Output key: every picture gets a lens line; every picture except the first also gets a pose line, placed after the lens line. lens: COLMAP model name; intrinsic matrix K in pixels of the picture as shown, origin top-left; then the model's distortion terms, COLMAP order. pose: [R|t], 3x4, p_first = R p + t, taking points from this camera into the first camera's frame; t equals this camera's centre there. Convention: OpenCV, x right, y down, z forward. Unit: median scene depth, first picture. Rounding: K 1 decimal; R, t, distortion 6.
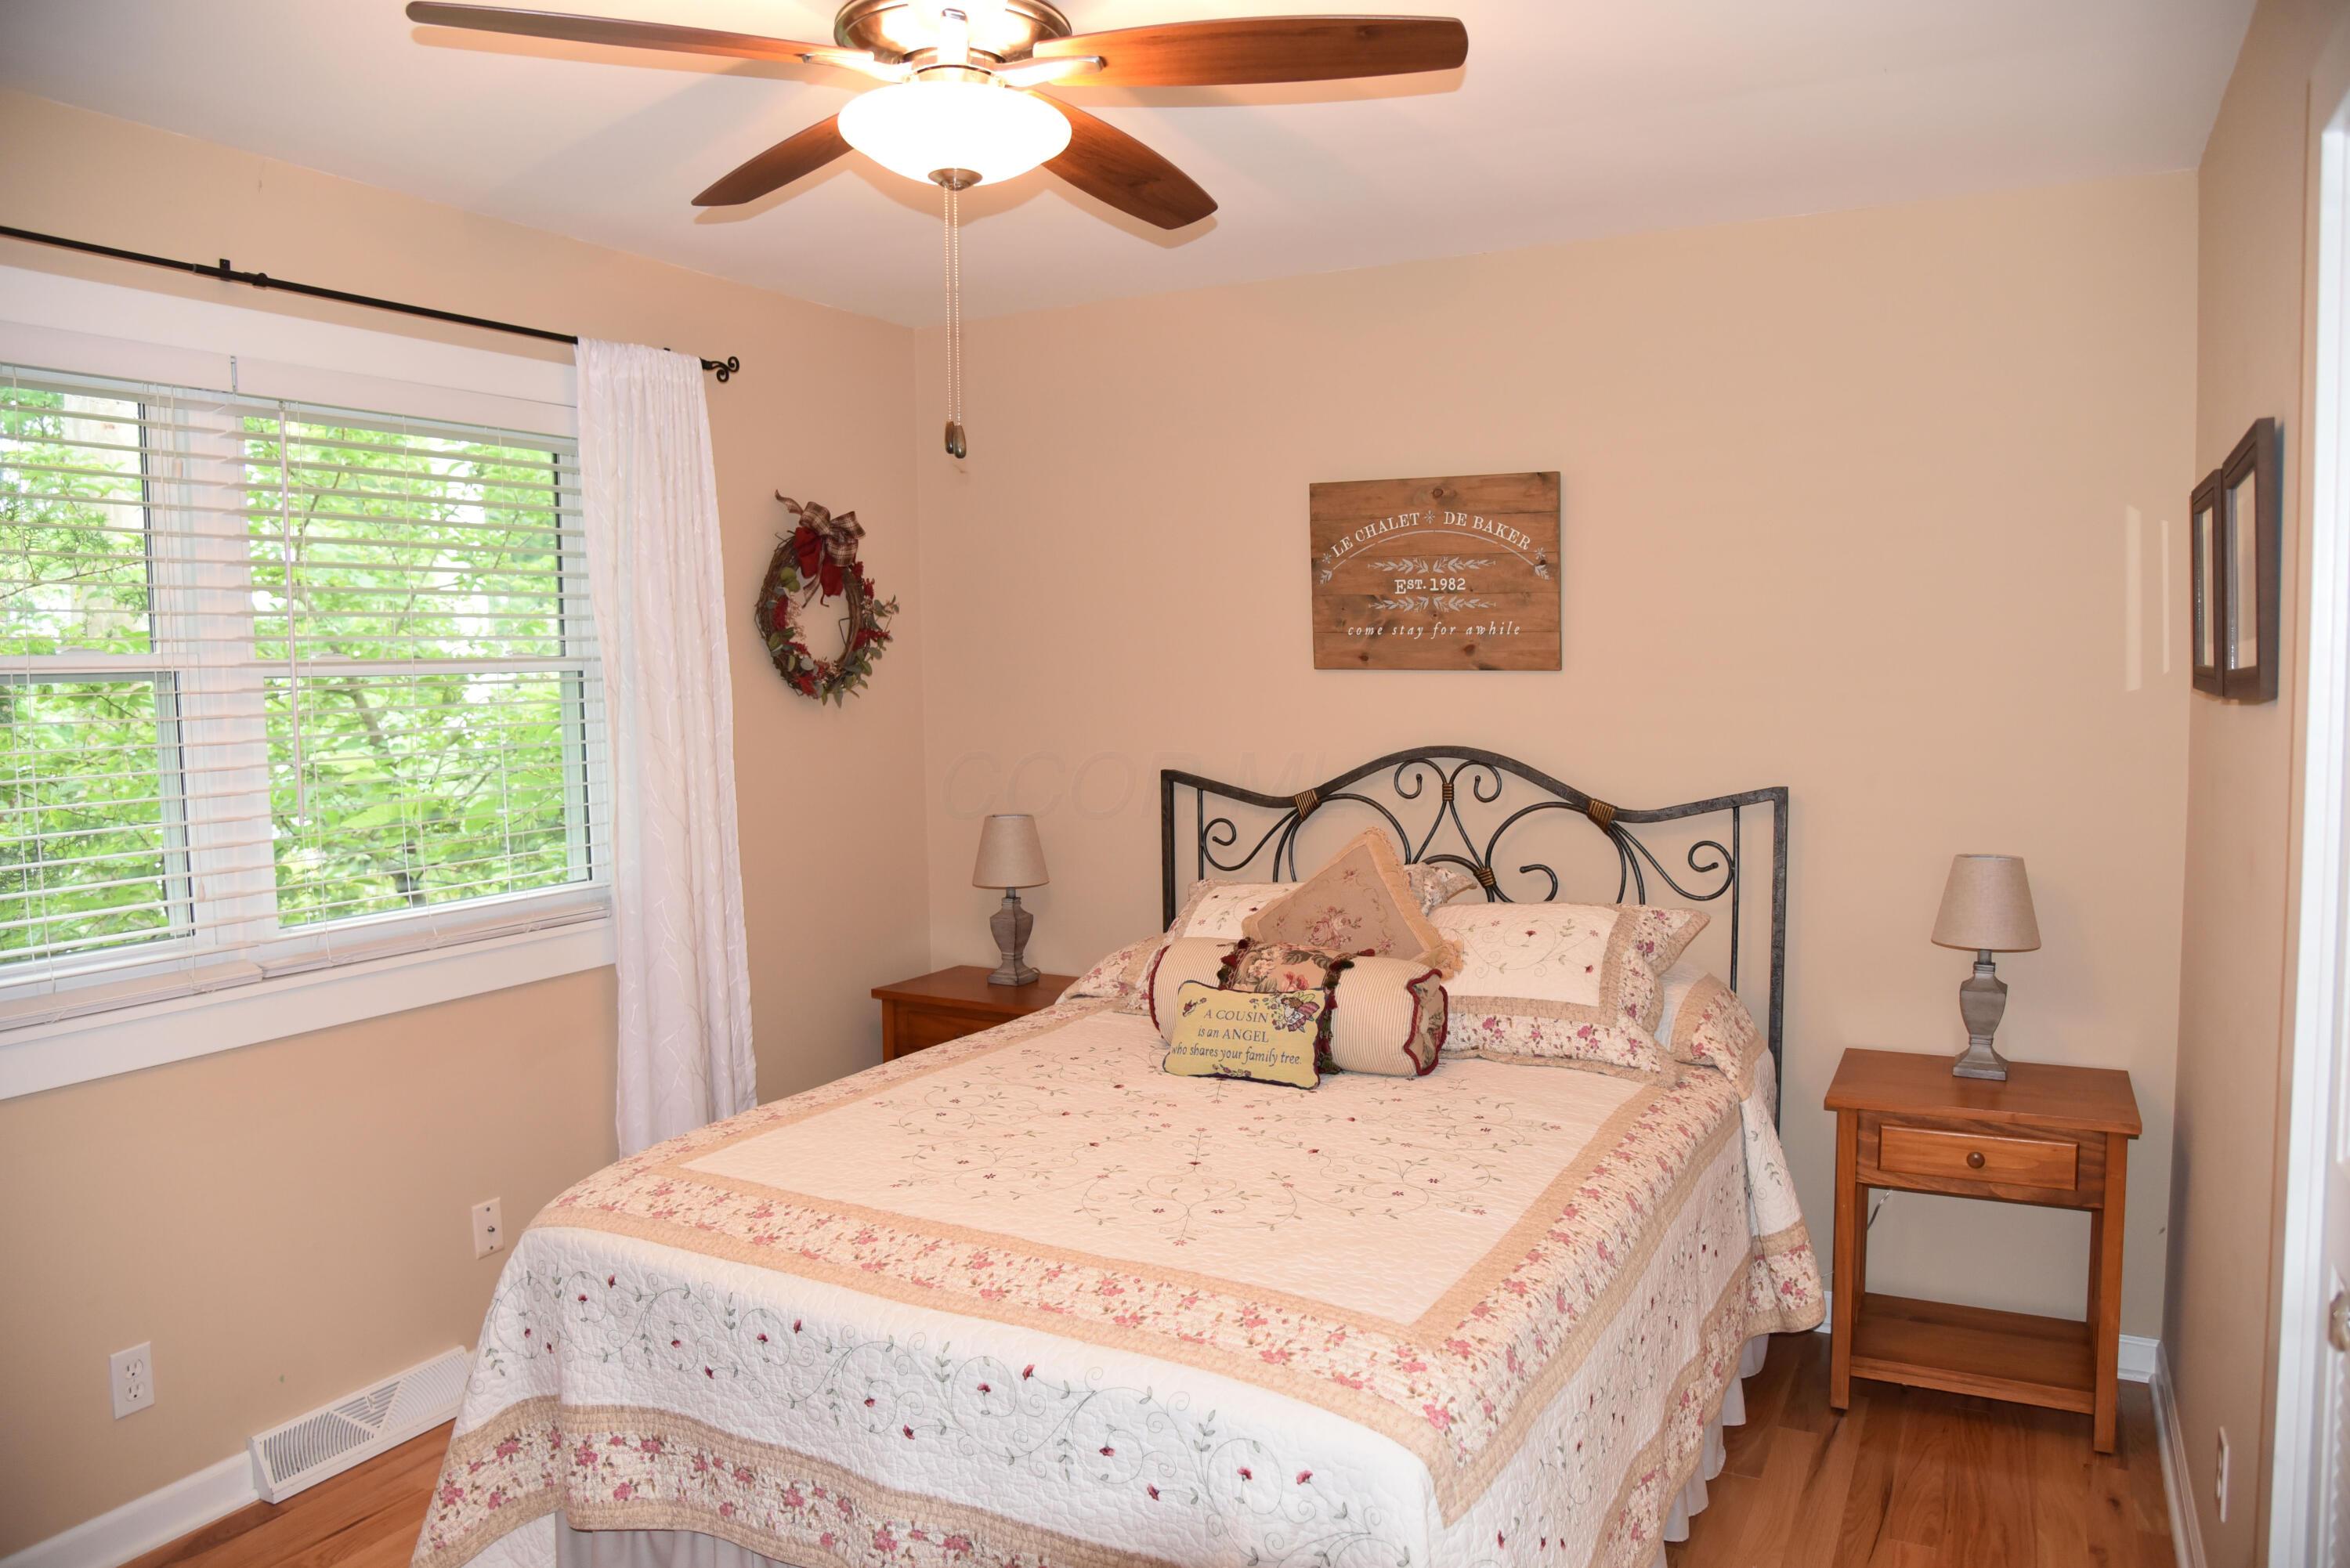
lens RADIAL K [[1621.6, 0, 1175.6], [0, 1621.6, 784.6], [0, 0, 1]] dist [-0.085430, 0.042440]
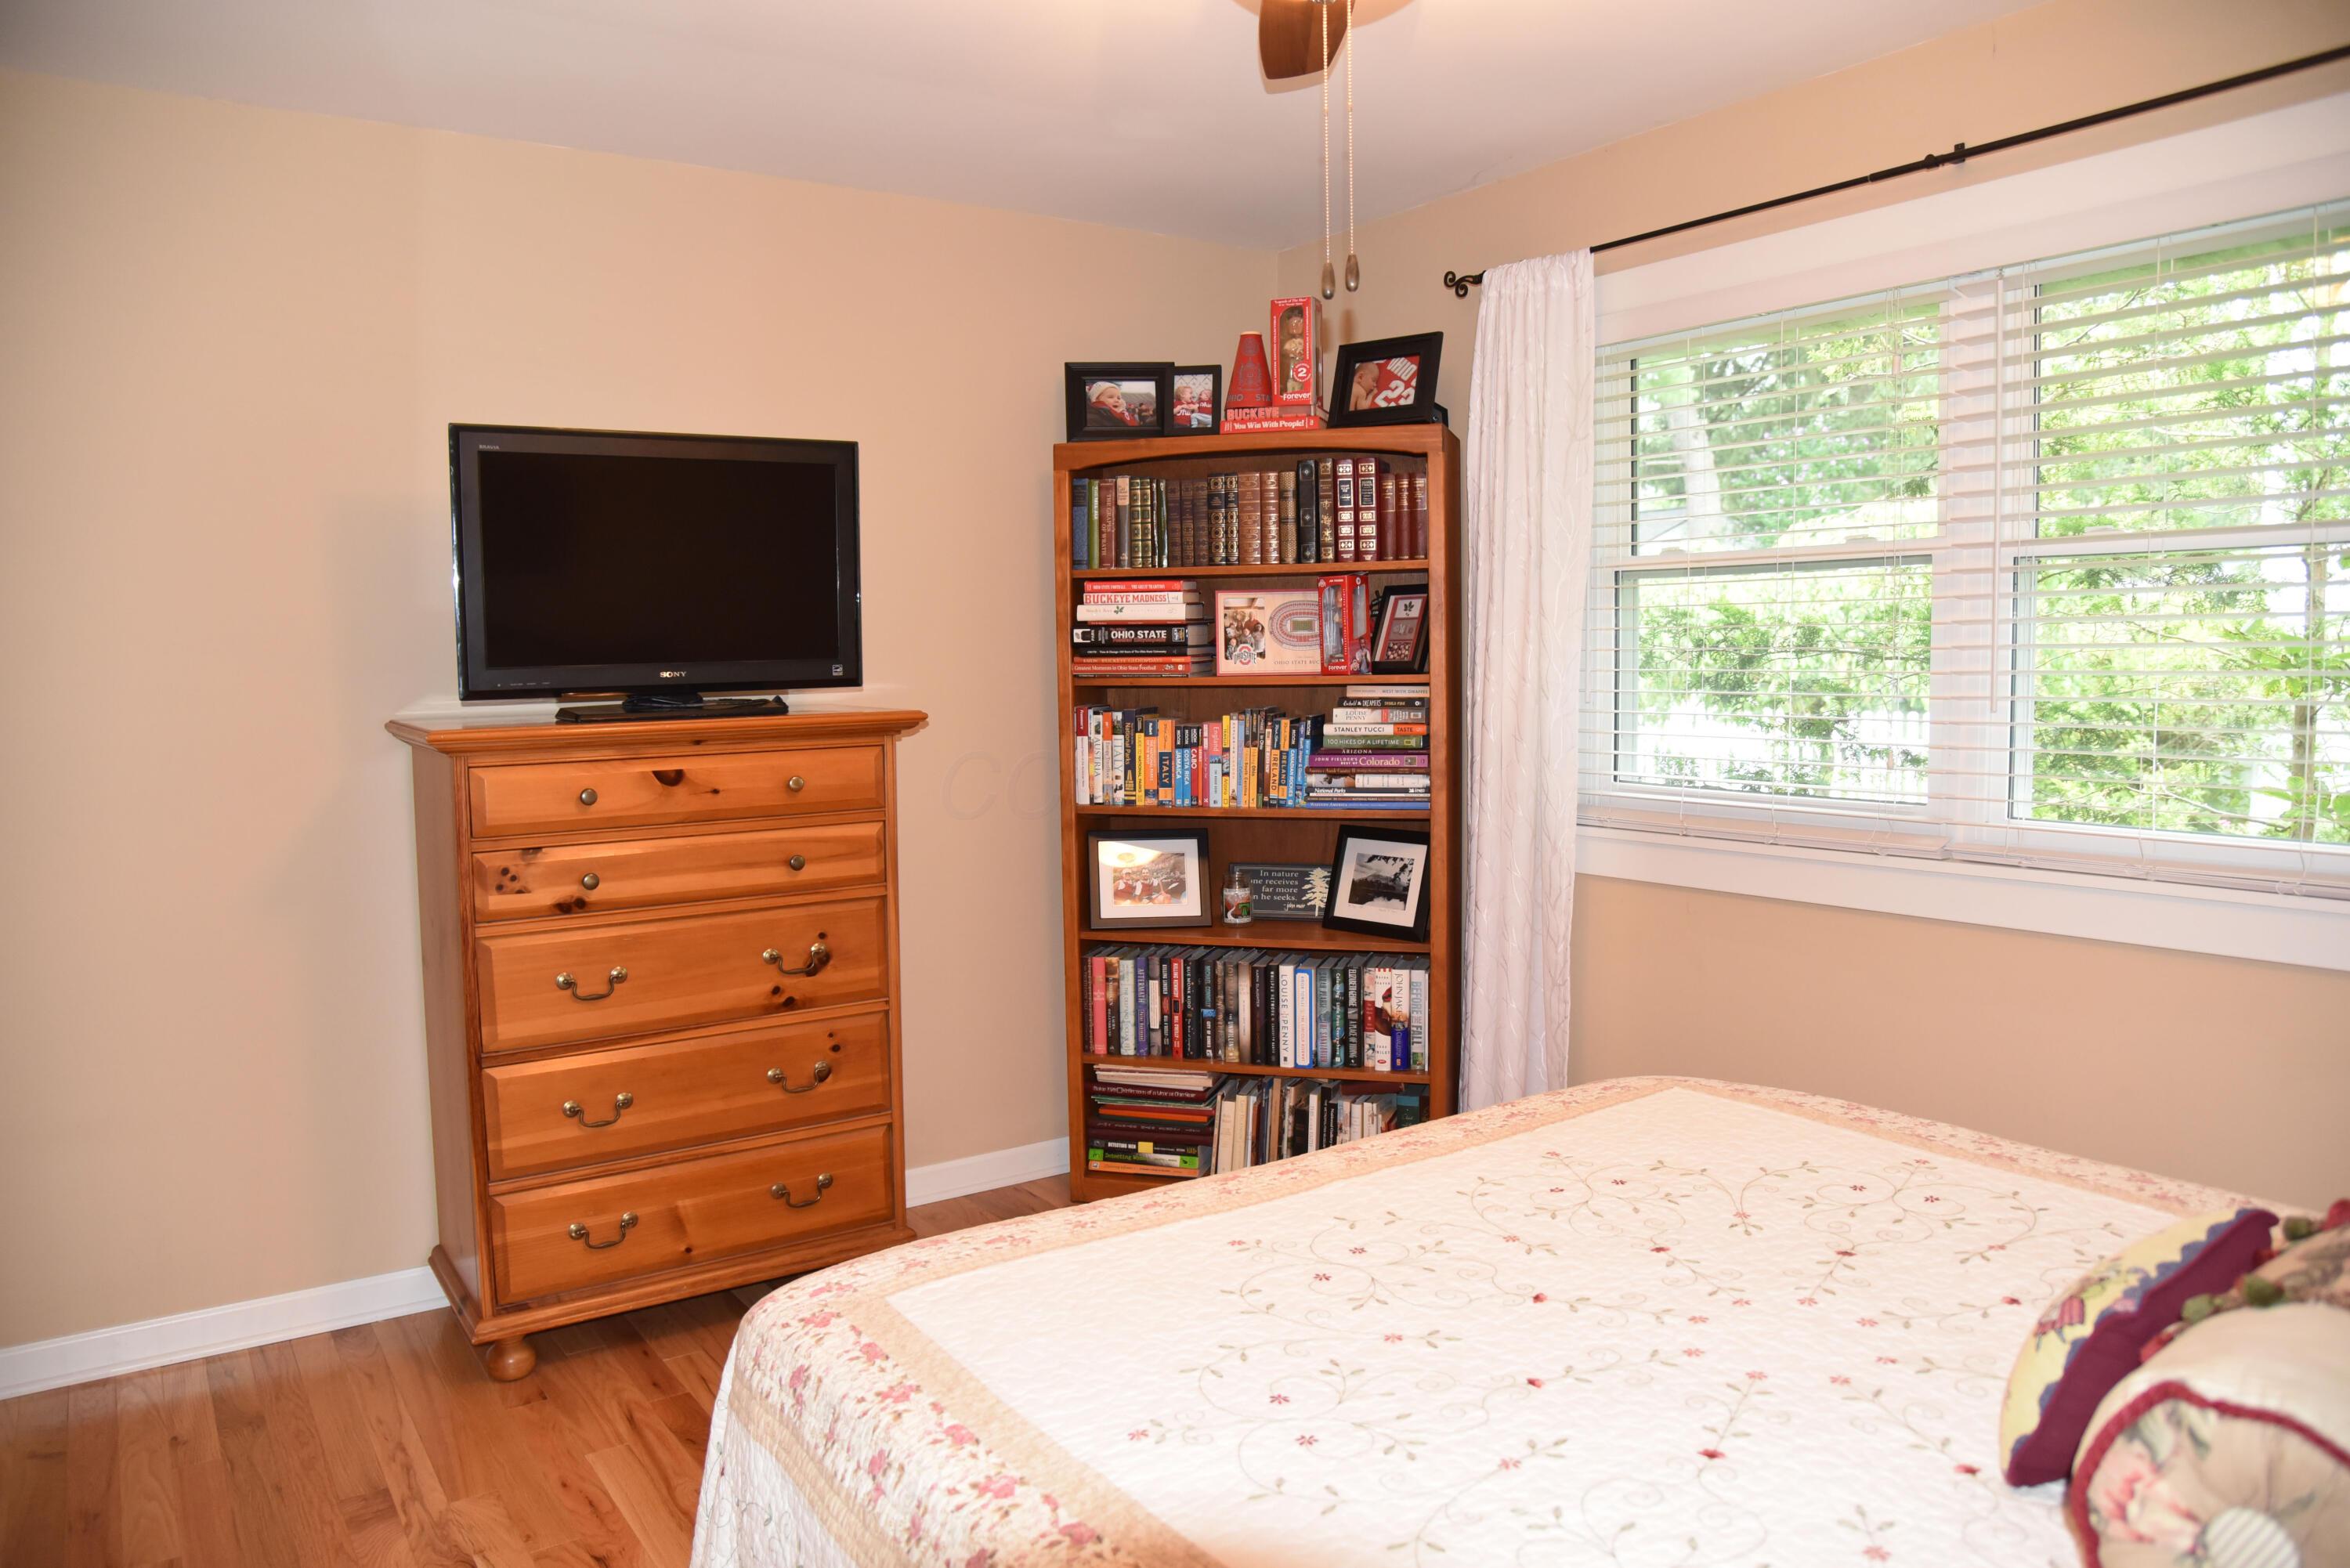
lens RADIAL K [[1621.6, 0, 1172.5], [0, 1621.6, 788.2], [0, 0, 1]] dist [-0.085430, 0.042440]
pose [[-0.461334, 0.100136, -0.881558, 0.607905], [-0.036979, 0.990577, 0.131871, -0.041182], [0.886456, 0.093436, -0.453283, 1.130576]]
